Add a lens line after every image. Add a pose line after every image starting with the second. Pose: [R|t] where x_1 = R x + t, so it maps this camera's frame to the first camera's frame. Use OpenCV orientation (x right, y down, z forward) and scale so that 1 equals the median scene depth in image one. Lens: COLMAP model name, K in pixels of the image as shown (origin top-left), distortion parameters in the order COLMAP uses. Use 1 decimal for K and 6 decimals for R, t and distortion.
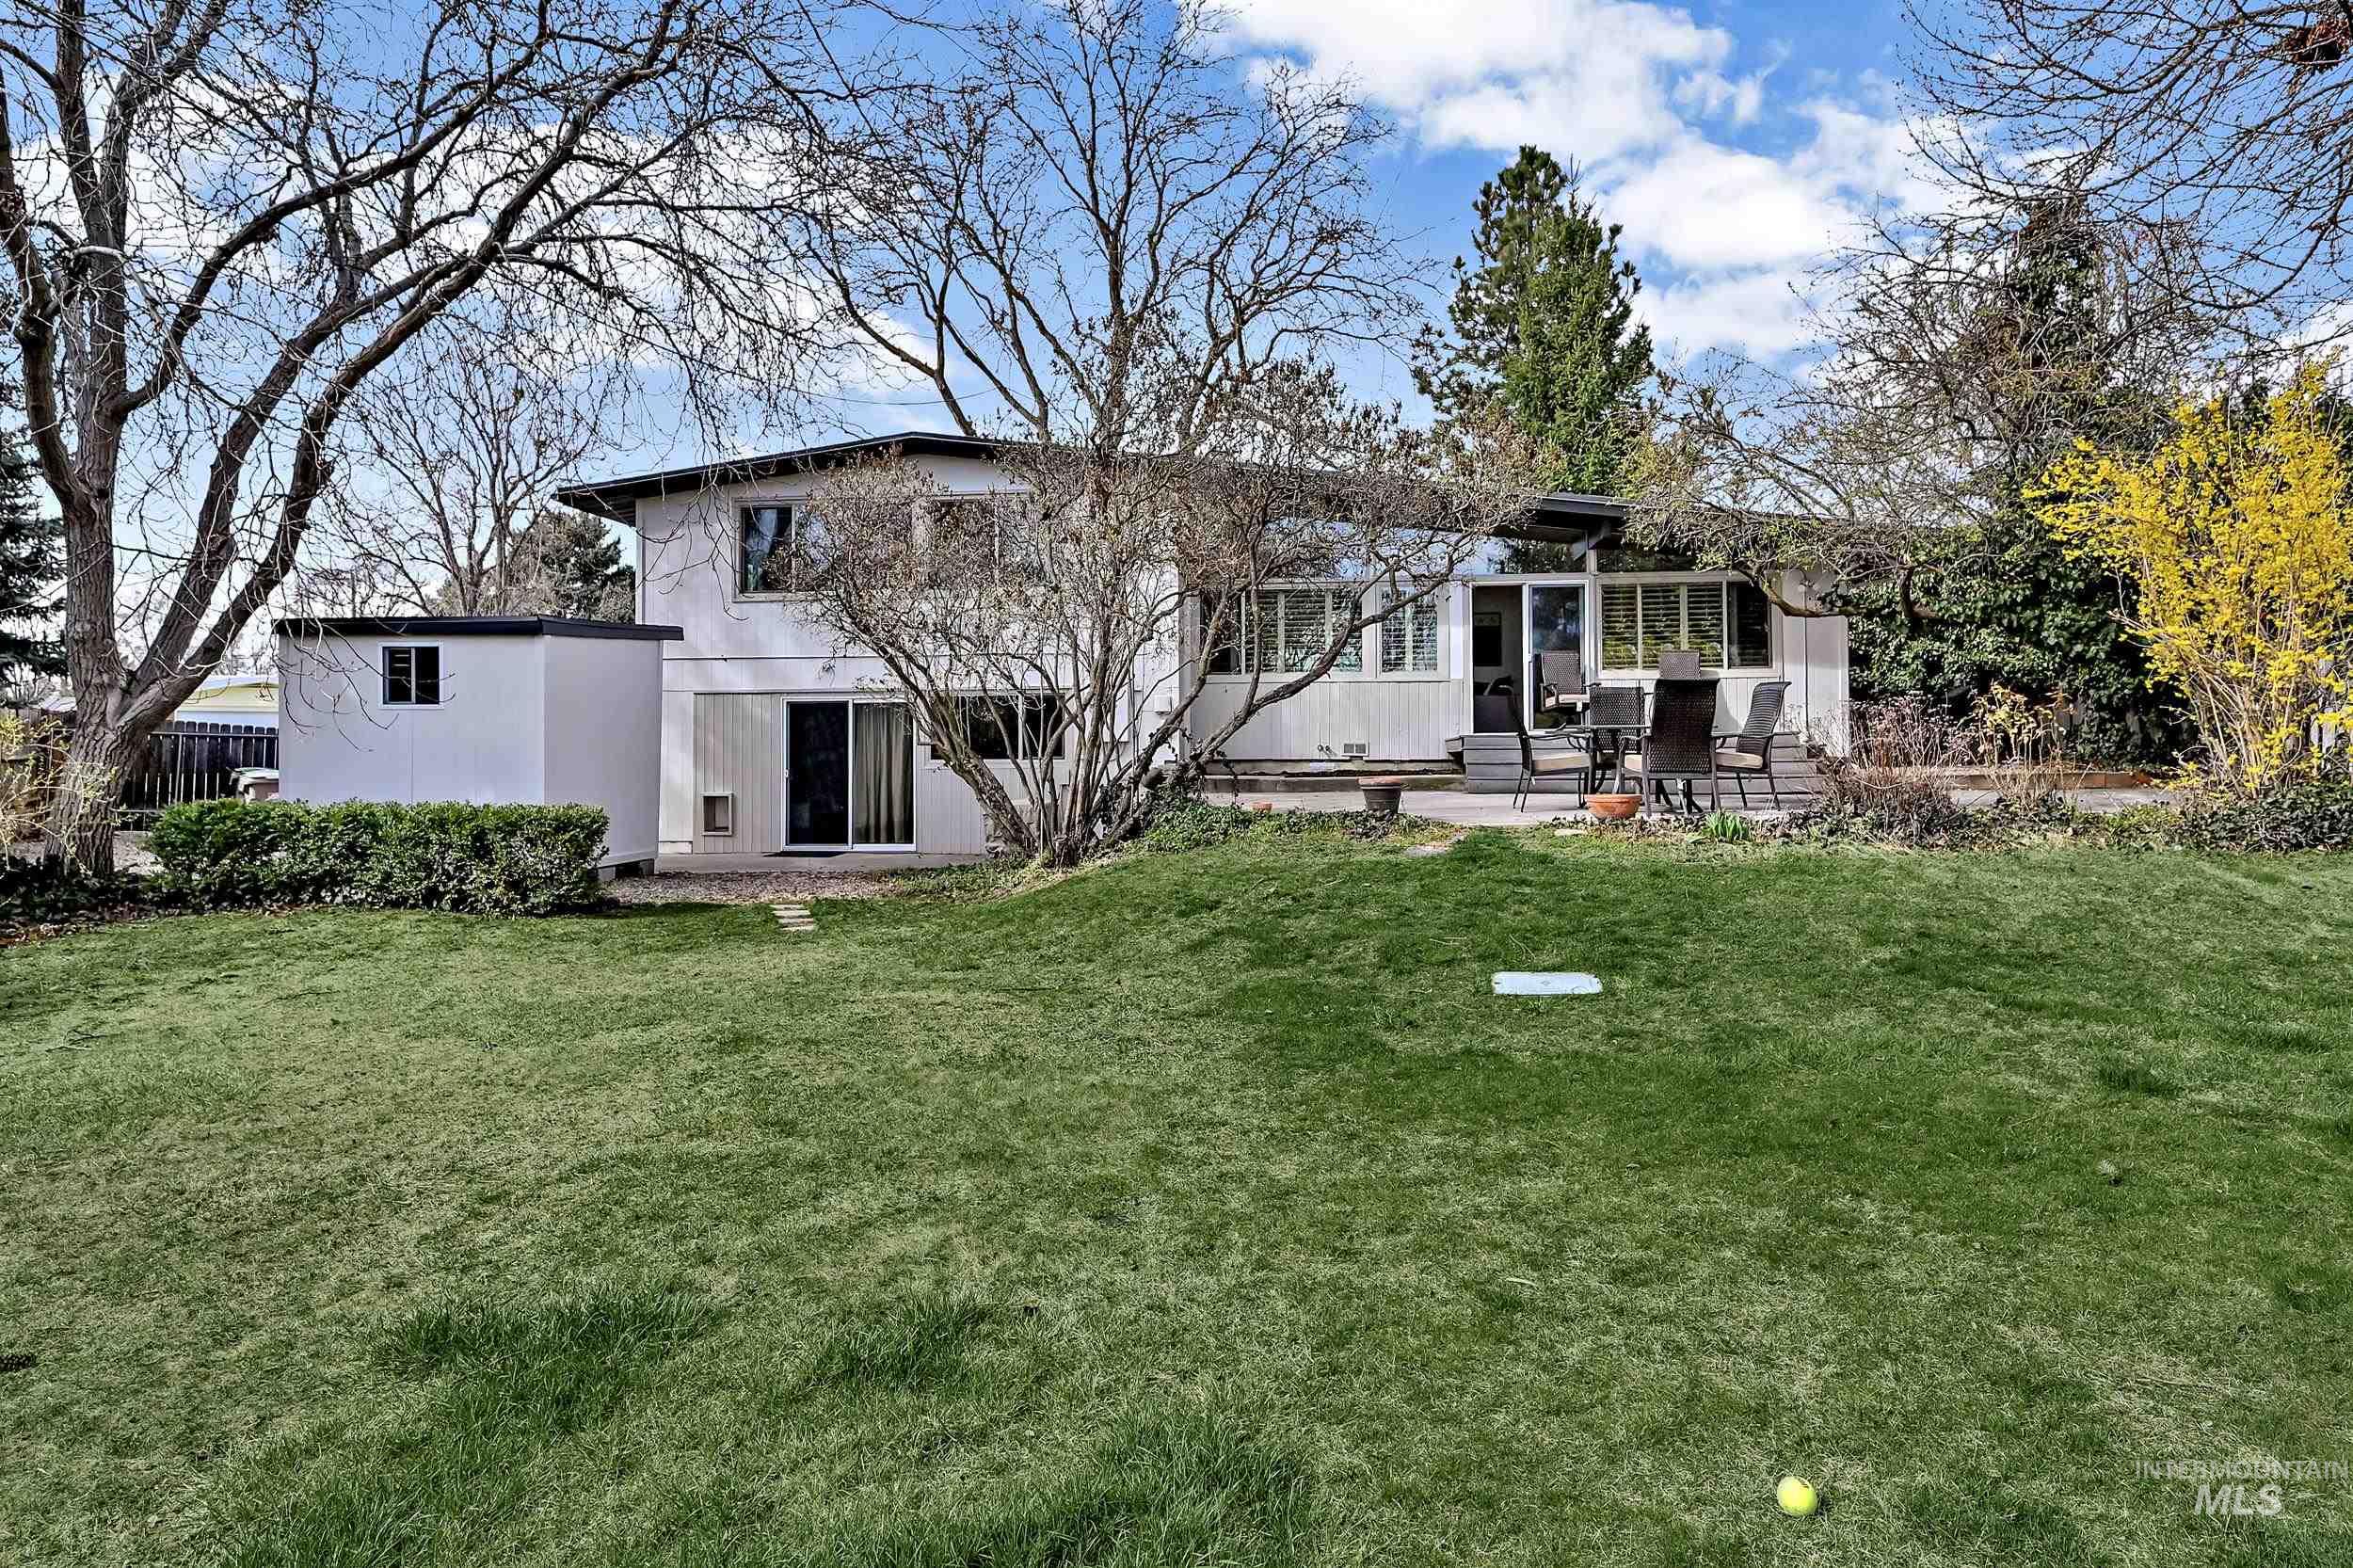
lens RADIAL K [[1358.7, 0, 1177.0], [0, 1358.7, 766.0], [0, 0, 1]] dist [-0.000810, -0.000212]
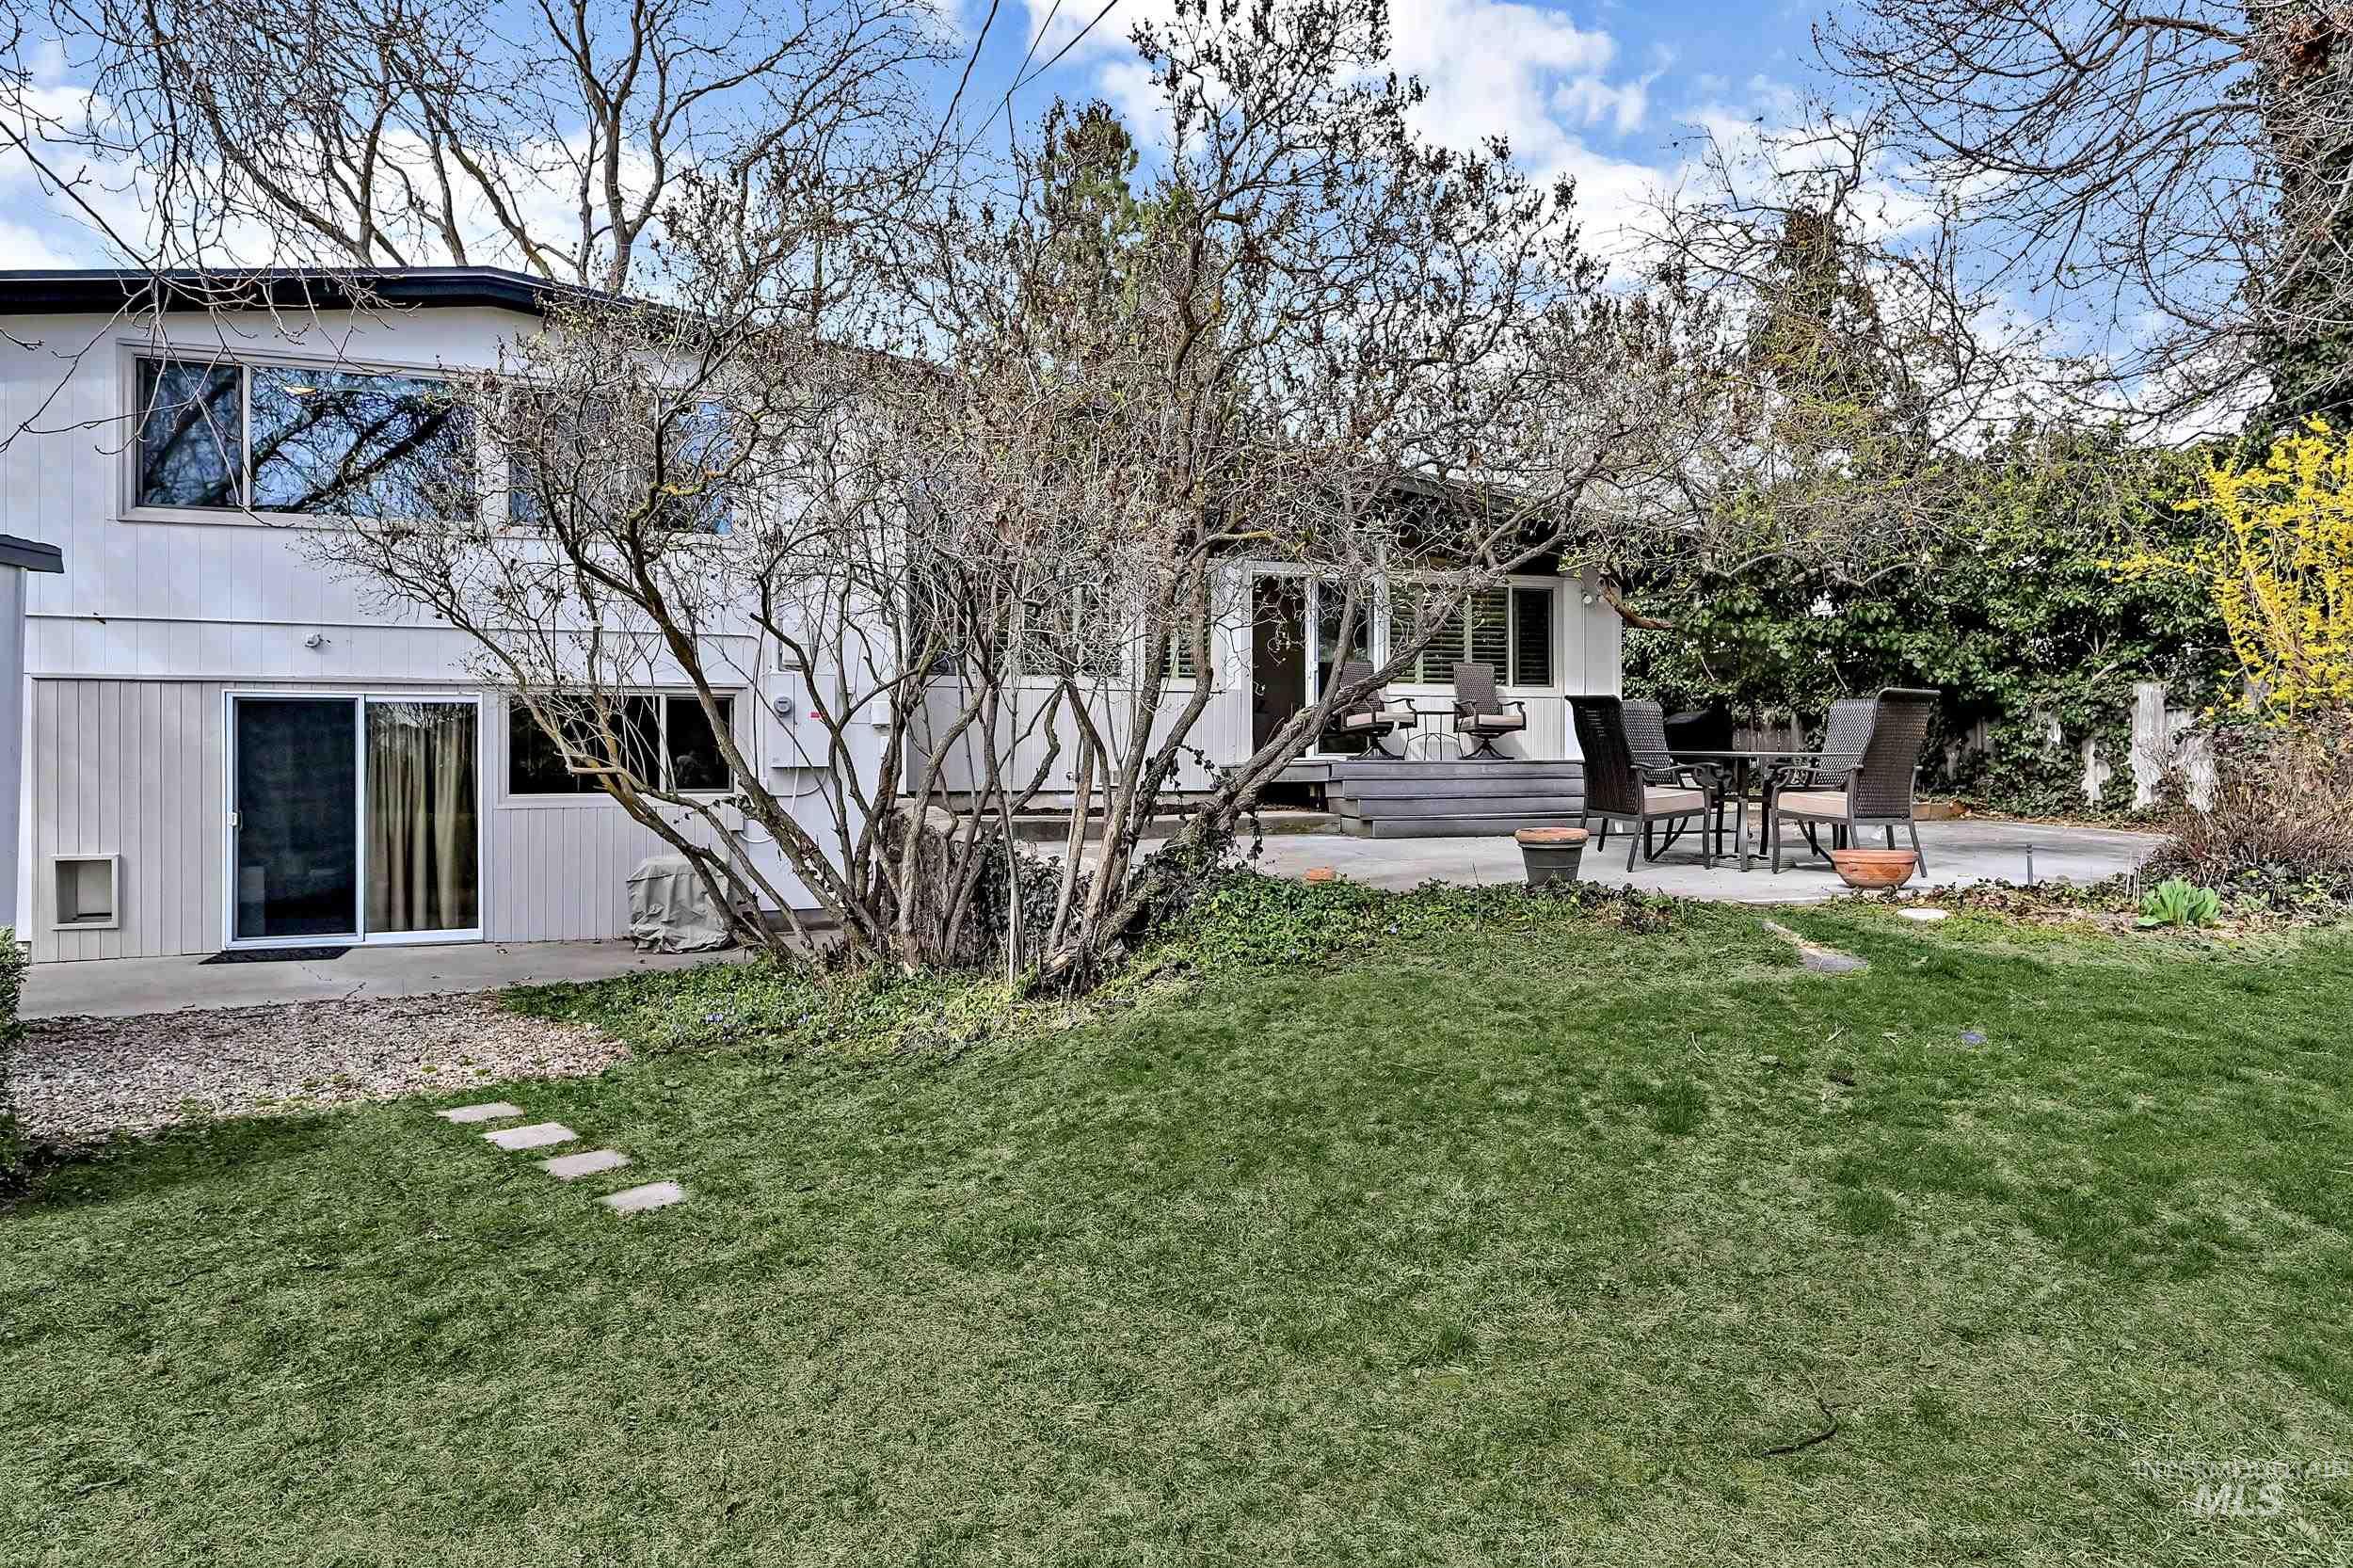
lens RADIAL K [[1358.7, 0, 1176.1], [0, 1358.7, 795.8], [0, 0, 1]] dist [-0.000810, -0.000212]
pose [[0.899107, -0.005061, 0.437699, -0.177300], [0.002110, 0.999972, 0.007229, -0.007761], [-0.437723, -0.005576, 0.899093, 0.290075]]
